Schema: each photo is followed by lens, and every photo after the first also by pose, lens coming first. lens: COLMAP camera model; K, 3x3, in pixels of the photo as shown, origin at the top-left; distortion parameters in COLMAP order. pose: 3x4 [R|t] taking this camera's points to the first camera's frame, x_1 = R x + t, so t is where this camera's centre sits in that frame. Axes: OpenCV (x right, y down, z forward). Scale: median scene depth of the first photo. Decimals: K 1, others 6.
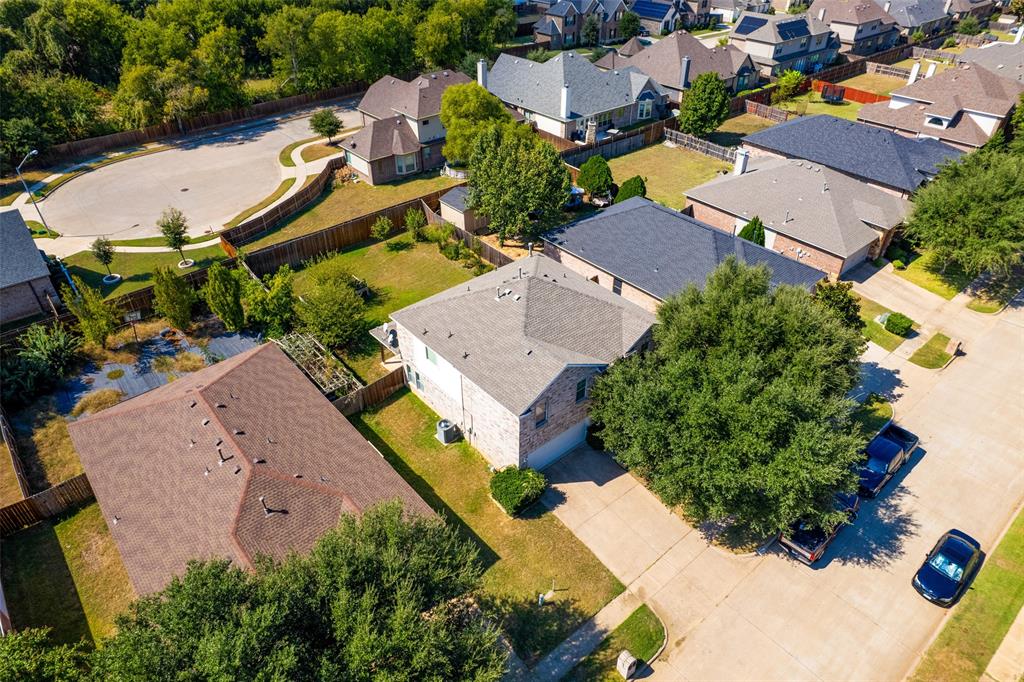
lens RADIAL K [[655.4, 0, 512.0], [0, 655.4, 341.0], [0, 0, 1]] dist [-0.082181, 0.074246]
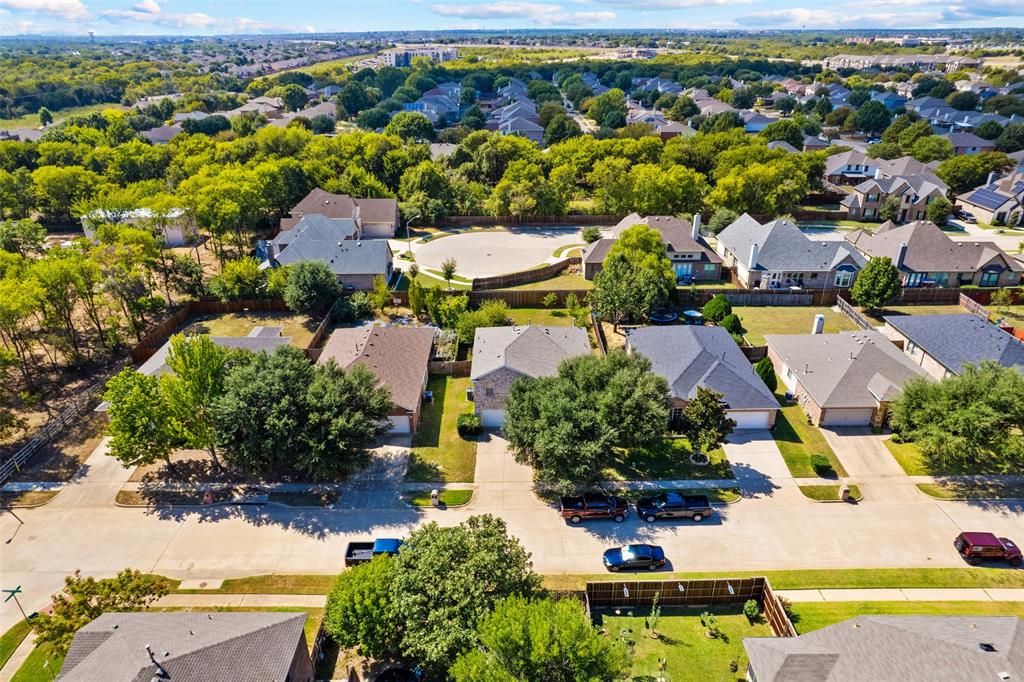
lens RADIAL K [[655.4, 0, 512.0], [0, 655.4, 341.0], [0, 0, 1]] dist [-0.082181, 0.074246]
pose [[0.761645, 0.278346, -0.585167, 0.566551], [-0.377104, 0.924768, -0.050950, 0.028505], [0.526962, 0.259474, 0.809311, -0.250688]]
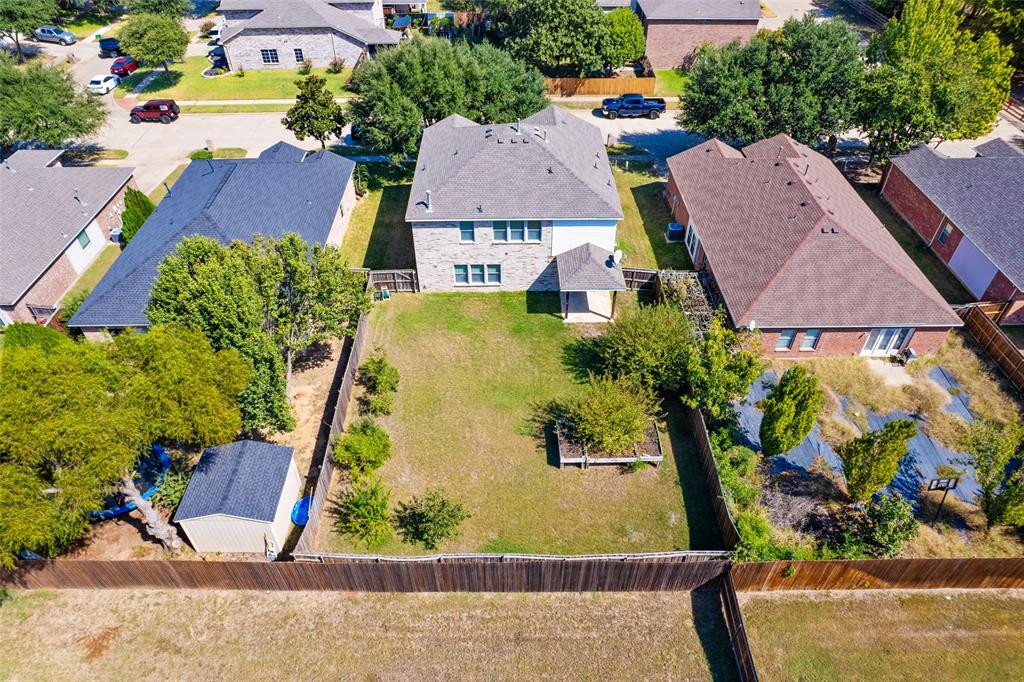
lens RADIAL K [[655.4, 0, 512.0], [0, 655.4, 341.0], [0, 0, 1]] dist [-0.082181, 0.074246]
pose [[-0.771098, -0.421716, 0.477036, -0.338393], [0.380258, 0.295918, 0.876263, -0.495928], [-0.510698, 0.857081, -0.067821, 0.747505]]
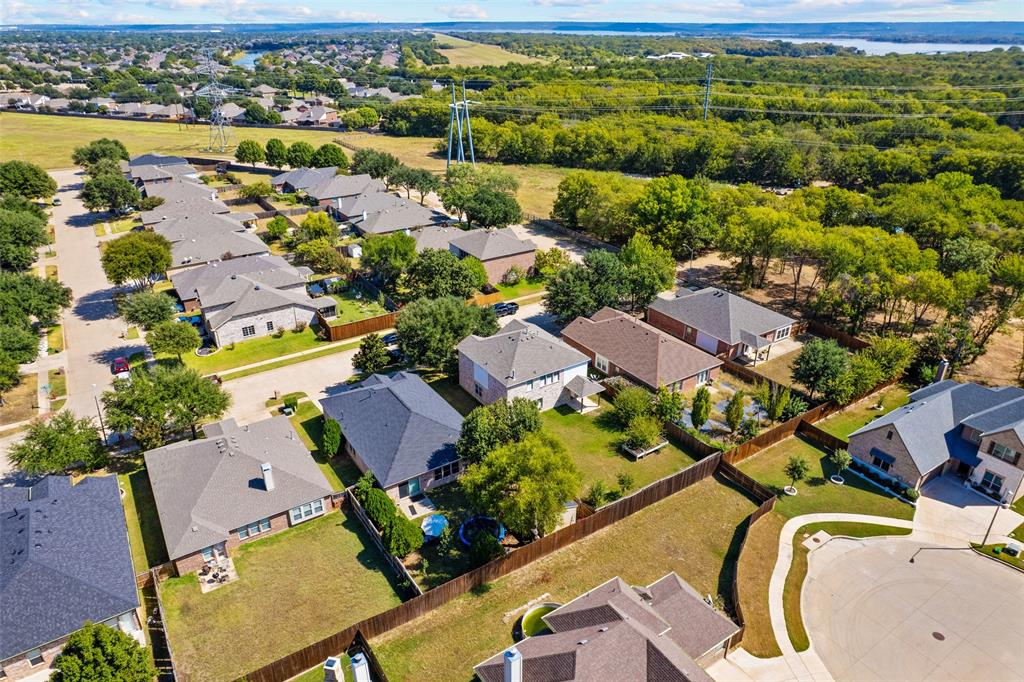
lens RADIAL K [[655.4, 0, 512.0], [0, 655.4, 341.0], [0, 0, 1]] dist [-0.082181, 0.074246]
pose [[-0.993227, -0.051686, 0.104060, -0.083081], [0.068013, 0.467497, 0.881374, -1.088014], [-0.094203, 0.882482, -0.460816, 1.109168]]
